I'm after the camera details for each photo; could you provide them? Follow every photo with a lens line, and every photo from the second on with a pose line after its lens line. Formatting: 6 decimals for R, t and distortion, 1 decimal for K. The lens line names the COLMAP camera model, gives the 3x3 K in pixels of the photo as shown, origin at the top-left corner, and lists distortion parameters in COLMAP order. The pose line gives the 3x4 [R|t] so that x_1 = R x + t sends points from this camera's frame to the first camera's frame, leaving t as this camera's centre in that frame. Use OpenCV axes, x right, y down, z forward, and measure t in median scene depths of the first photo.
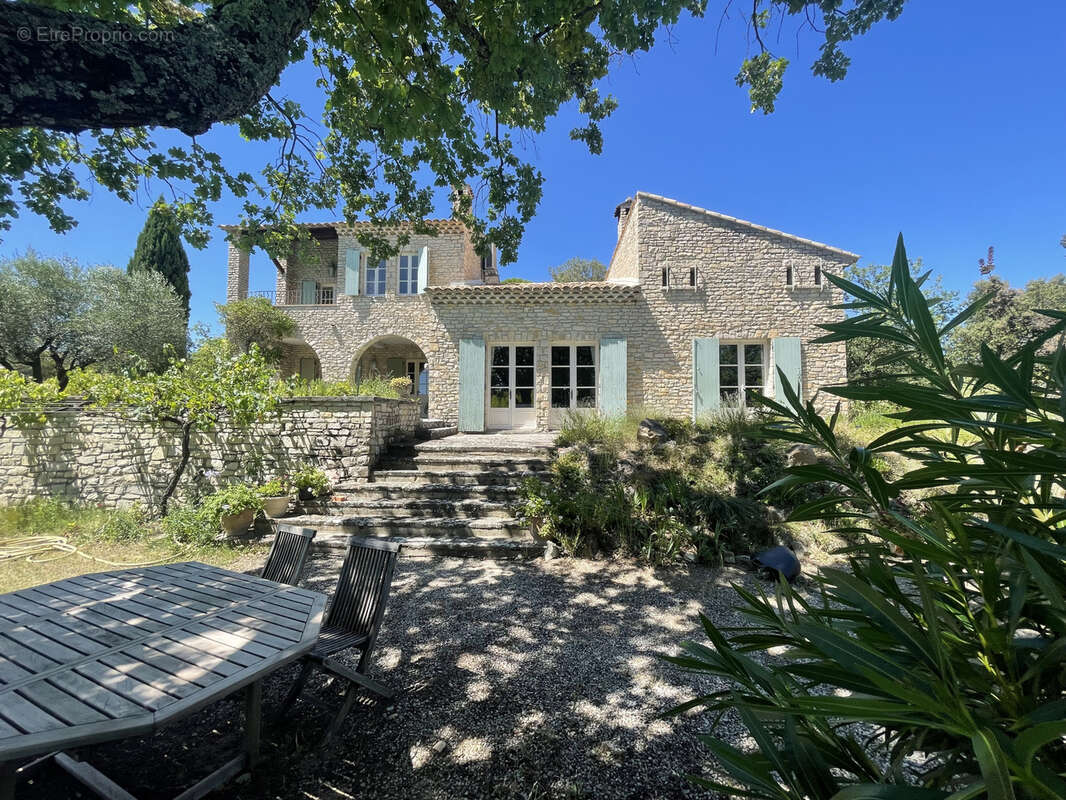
lens RADIAL K [[431.8, 0, 530.7], [0, 431.8, 397.4], [0, 0, 1]] dist [-0.004279, -0.000386]
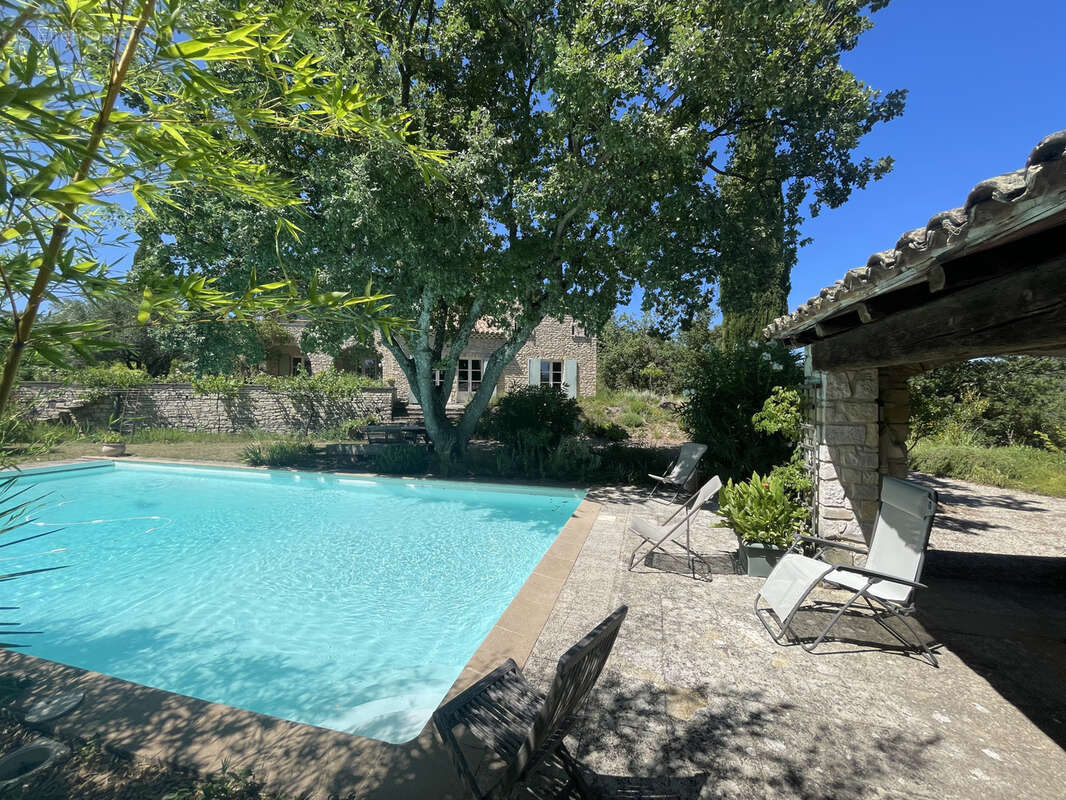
lens RADIAL K [[430.6, 0, 533.0], [0, 430.6, 400.0], [0, 0, 1]] dist [-0.027693, 0.011571]
pose [[0.961910, 0.004852, 0.273323, -0.162750], [-0.018477, 0.998710, 0.047296, -0.036281], [-0.272741, -0.050545, 0.960759, -0.977275]]
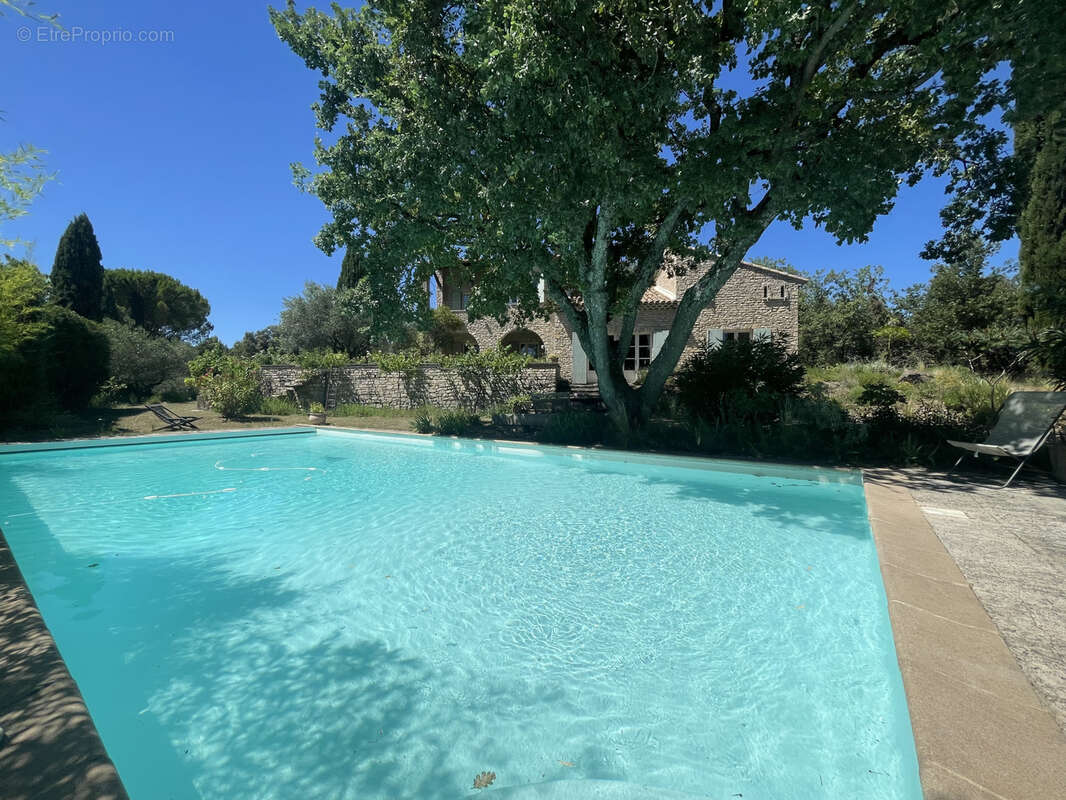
lens RADIAL K [[431.8, 0, 530.7], [0, 431.8, 397.4], [0, 0, 1]] dist [-0.004279, -0.000386]
pose [[0.996133, -0.003169, -0.087797, -0.185496], [0.008006, 0.998465, 0.054806, 0.036371], [0.087488, -0.055297, 0.994630, -0.817509]]
